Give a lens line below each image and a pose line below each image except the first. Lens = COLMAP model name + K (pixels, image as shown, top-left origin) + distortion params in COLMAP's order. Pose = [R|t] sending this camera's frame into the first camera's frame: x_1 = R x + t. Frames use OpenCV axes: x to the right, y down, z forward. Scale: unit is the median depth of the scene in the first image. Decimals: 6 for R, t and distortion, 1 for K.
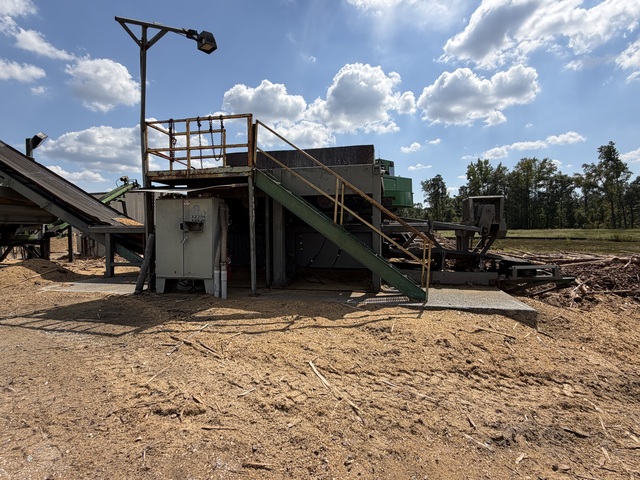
lens RADIAL K [[331.1, 0, 320.0], [0, 331.1, 240.0], [0, 0, 1]] dist [-0.002777, 0.000747]
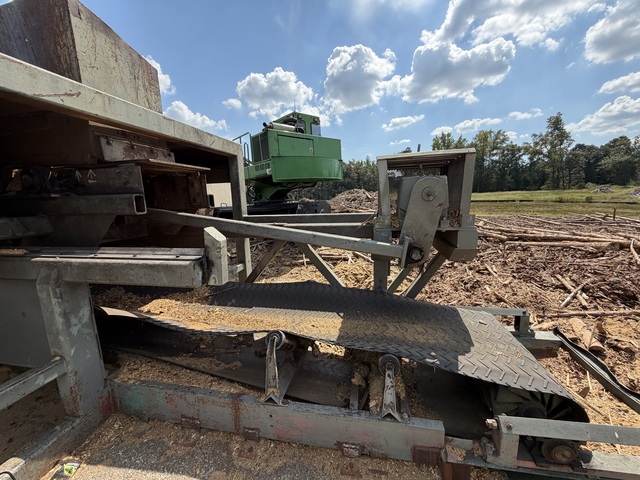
lens RADIAL K [[254.9, 0, 318.4], [0, 254.9, 240.5], [0, 0, 1]] dist [-0.001208, -0.000084]
pose [[0.999583, -0.028879, -0.000181, 0.472710], [0.028615, 0.989541, 0.141386, -0.098528], [-0.003904, -0.141332, 0.989955, 0.879501]]
